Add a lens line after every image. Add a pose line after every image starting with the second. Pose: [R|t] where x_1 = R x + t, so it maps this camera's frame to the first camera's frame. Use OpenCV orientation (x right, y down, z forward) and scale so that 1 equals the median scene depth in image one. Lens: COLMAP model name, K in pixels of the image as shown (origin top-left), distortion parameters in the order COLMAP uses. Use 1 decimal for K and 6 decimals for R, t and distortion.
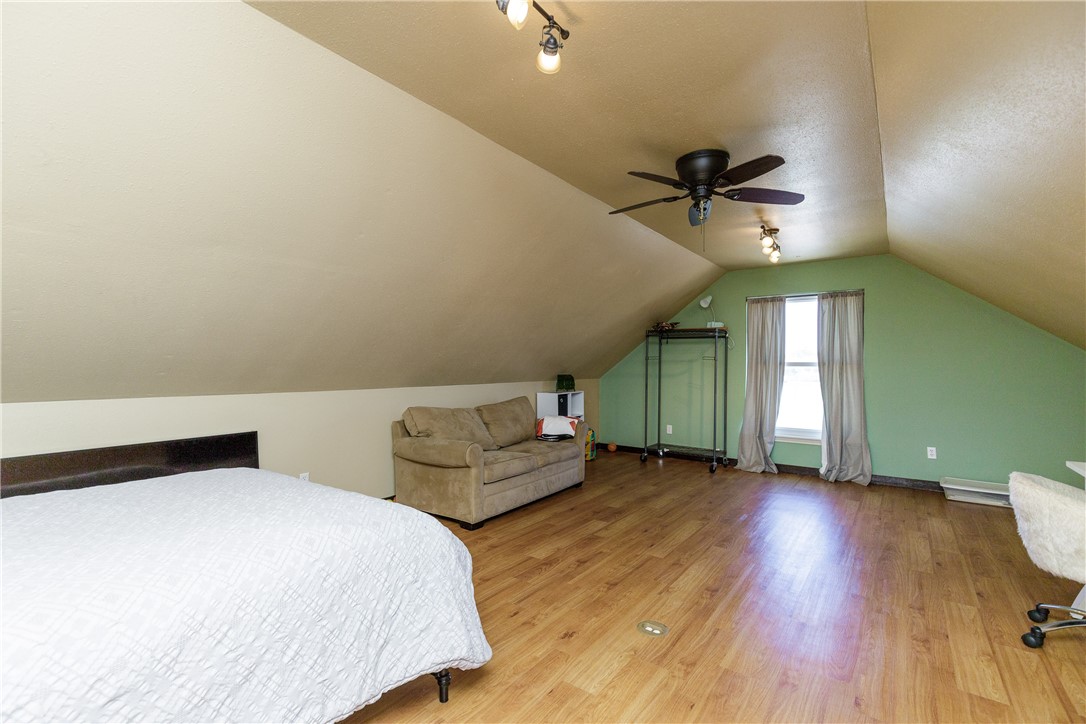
lens RADIAL K [[496.6, 0, 541.7], [0, 496.6, 365.9], [0, 0, 1]] dist [-0.001563, -0.000334]
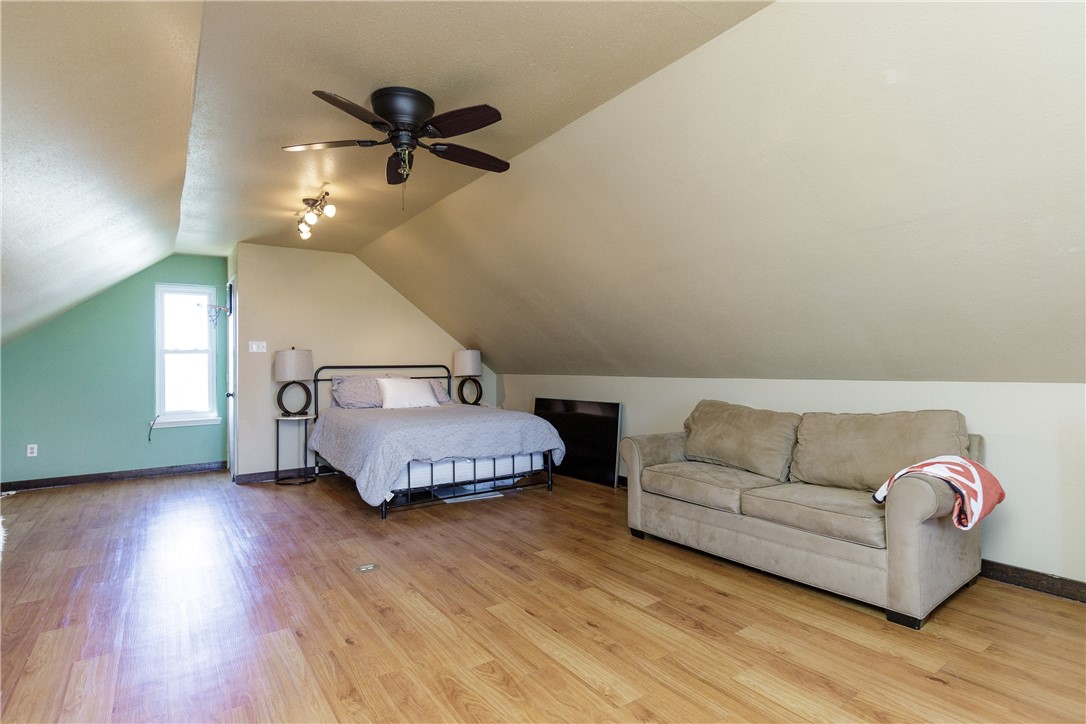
lens RADIAL K [[535.2, 0, 543.0], [0, 535.2, 361.9], [0, 0, 1]] dist [-0.002627, -0.000078]
pose [[-0.313363, -0.002158, -0.949631, 0.997530], [0.006449, 0.999970, -0.004401, 0.017047], [0.949612, -0.007504, -0.313339, 1.352399]]
